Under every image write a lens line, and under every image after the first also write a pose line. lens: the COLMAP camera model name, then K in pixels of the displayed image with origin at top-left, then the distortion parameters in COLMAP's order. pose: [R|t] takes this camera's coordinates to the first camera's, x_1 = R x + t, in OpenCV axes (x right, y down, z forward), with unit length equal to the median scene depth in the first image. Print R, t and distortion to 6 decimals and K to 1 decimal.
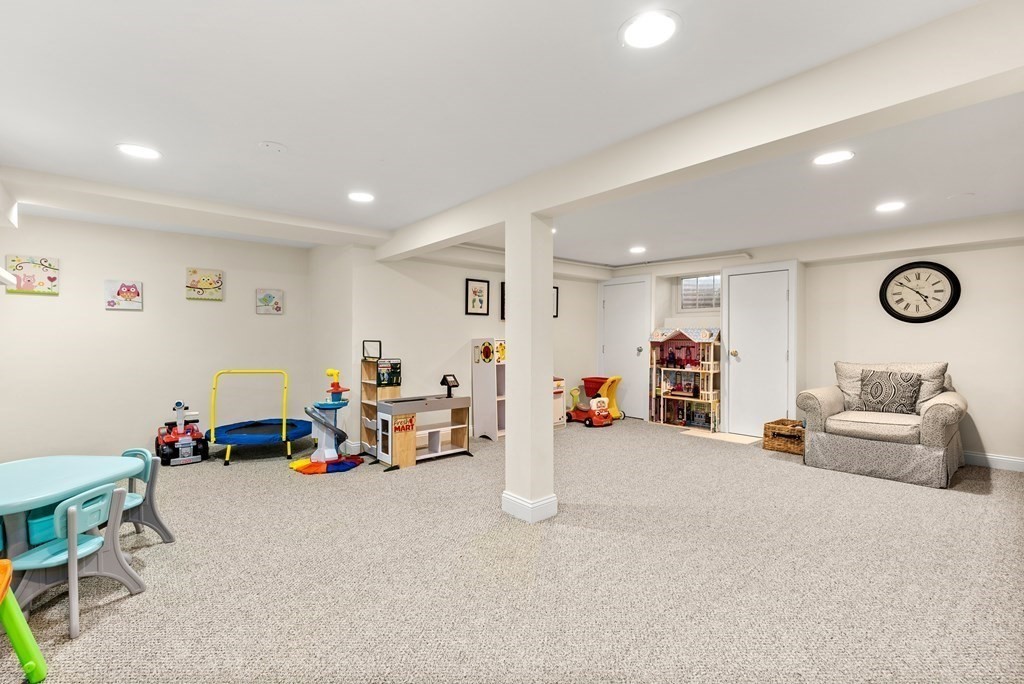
lens RADIAL K [[466.0, 0, 507.4], [0, 466.0, 343.8], [0, 0, 1]] dist [-0.010394, 0.002986]
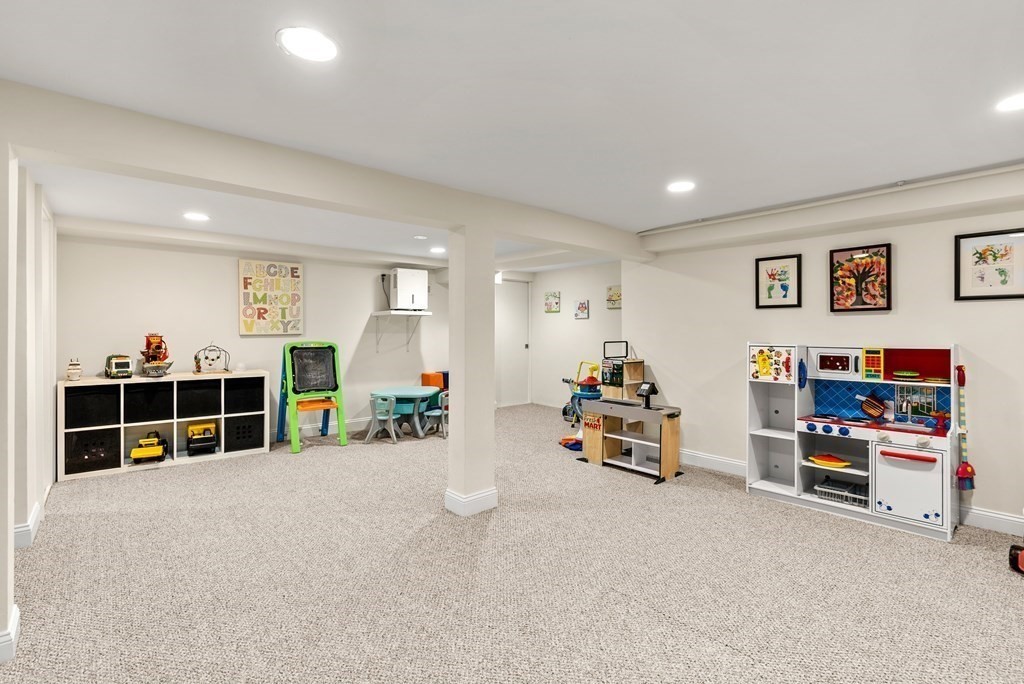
lens RADIAL K [[466.0, 0, 508.1], [0, 466.0, 332.5], [0, 0, 1]] dist [-0.010394, 0.002986]
pose [[0.006209, 0.002782, -0.999977, 0.745167], [-0.016313, 0.999863, 0.002680, -0.025594], [0.999848, 0.016295, 0.006253, 0.724478]]
